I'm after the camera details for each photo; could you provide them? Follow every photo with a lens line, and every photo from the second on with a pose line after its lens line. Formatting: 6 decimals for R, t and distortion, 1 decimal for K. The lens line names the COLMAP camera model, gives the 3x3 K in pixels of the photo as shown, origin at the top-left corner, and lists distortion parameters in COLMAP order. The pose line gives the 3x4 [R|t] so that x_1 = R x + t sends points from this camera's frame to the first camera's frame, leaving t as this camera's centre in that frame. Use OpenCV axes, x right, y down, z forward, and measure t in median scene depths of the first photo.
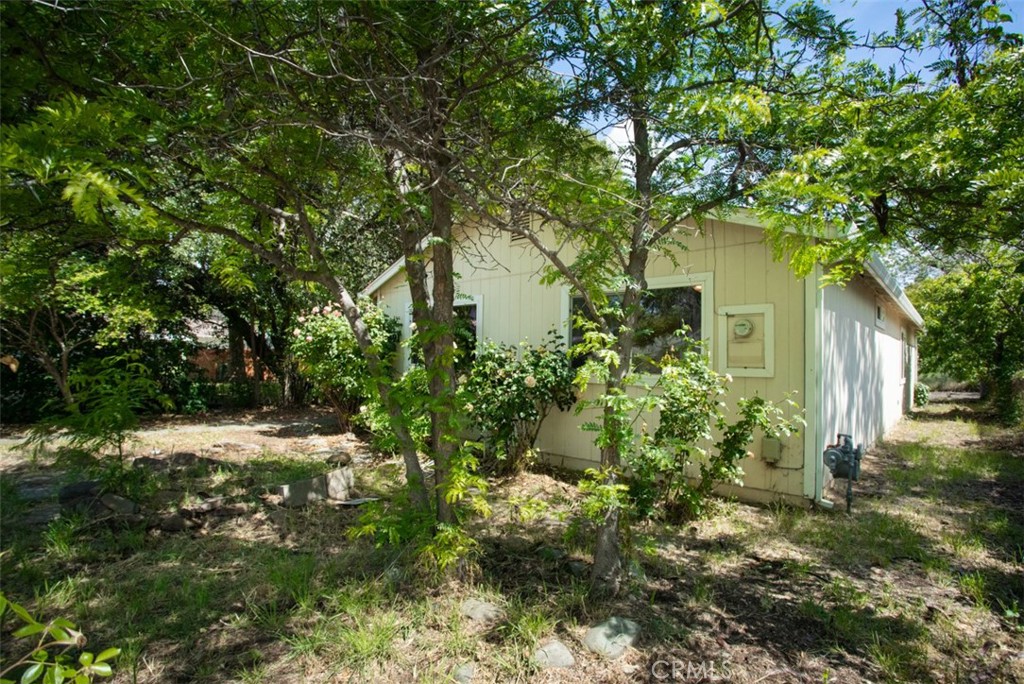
lens RADIAL K [[508.7, 0, 512.0], [0, 508.7, 342.0], [0, 0, 1]] dist [-0.013159, 0.000818]
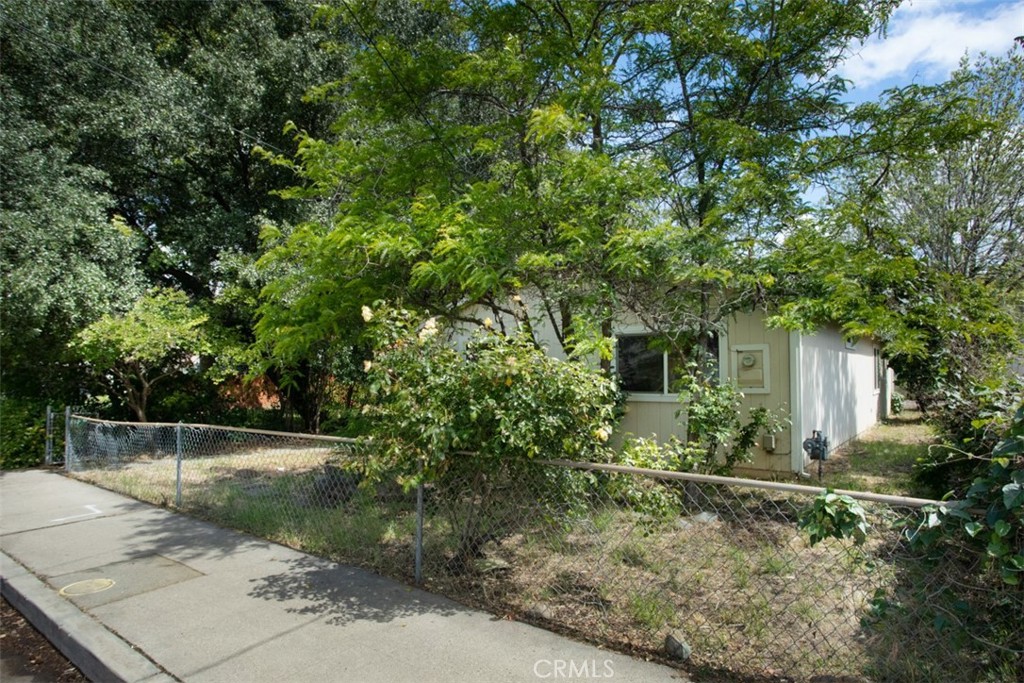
lens RADIAL K [[572.7, 0, 510.5], [0, 572.7, 344.2], [0, 0, 1]] dist [0.001089, 0.000166]
pose [[0.998238, -0.011471, 0.058221, -0.349524], [0.012109, 0.999870, -0.010629, -0.068954], [-0.058091, 0.011316, 0.998247, -0.648637]]
